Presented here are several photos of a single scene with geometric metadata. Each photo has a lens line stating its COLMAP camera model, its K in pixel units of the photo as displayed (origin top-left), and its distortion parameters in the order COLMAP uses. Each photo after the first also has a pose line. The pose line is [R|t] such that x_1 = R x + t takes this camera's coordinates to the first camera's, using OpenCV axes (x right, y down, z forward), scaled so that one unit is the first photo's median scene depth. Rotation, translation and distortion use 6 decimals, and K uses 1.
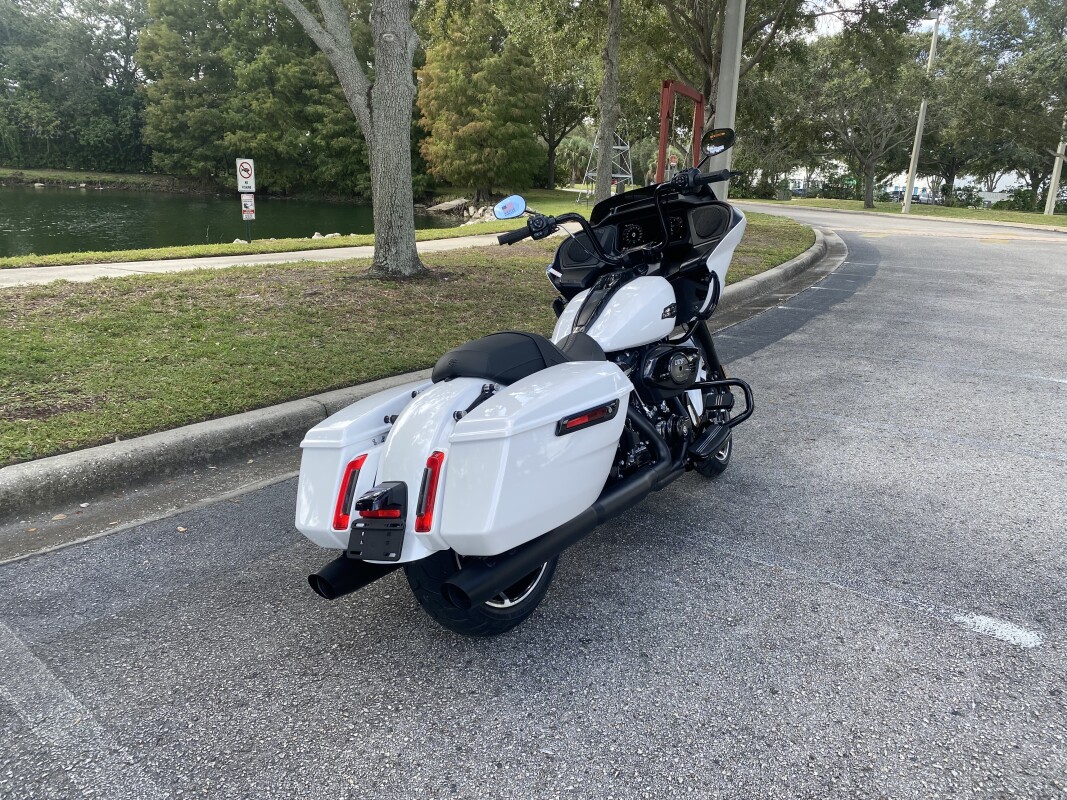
lens RADIAL K [[813.0, 0, 529.6], [0, 813.0, 396.3], [0, 0, 1]] dist [0.003861, 0.006409]
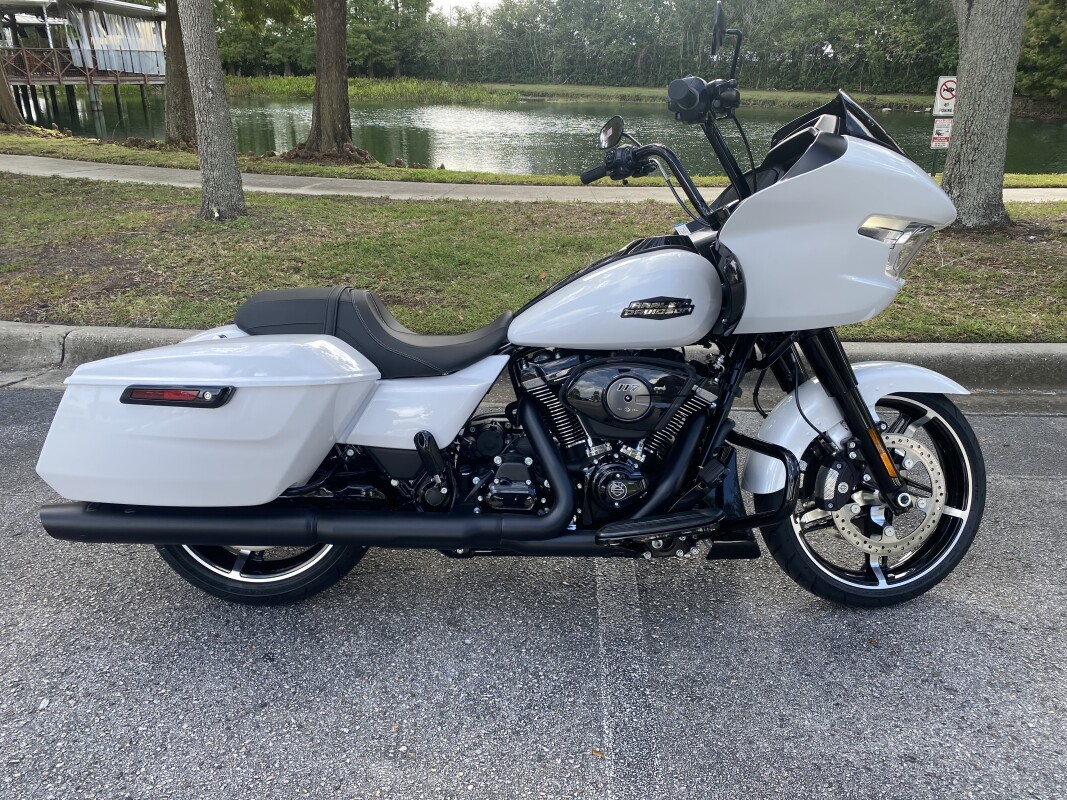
lens RADIAL K [[813.0, 0, 528.1], [0, 813.0, 395.0], [0, 0, 1]] dist [0.003861, 0.006409]
pose [[0.560987, 0.270503, -0.782382, 0.164153], [-0.204490, 0.961099, 0.185669, -0.035001], [0.802170, 0.055831, 0.594479, 0.141622]]
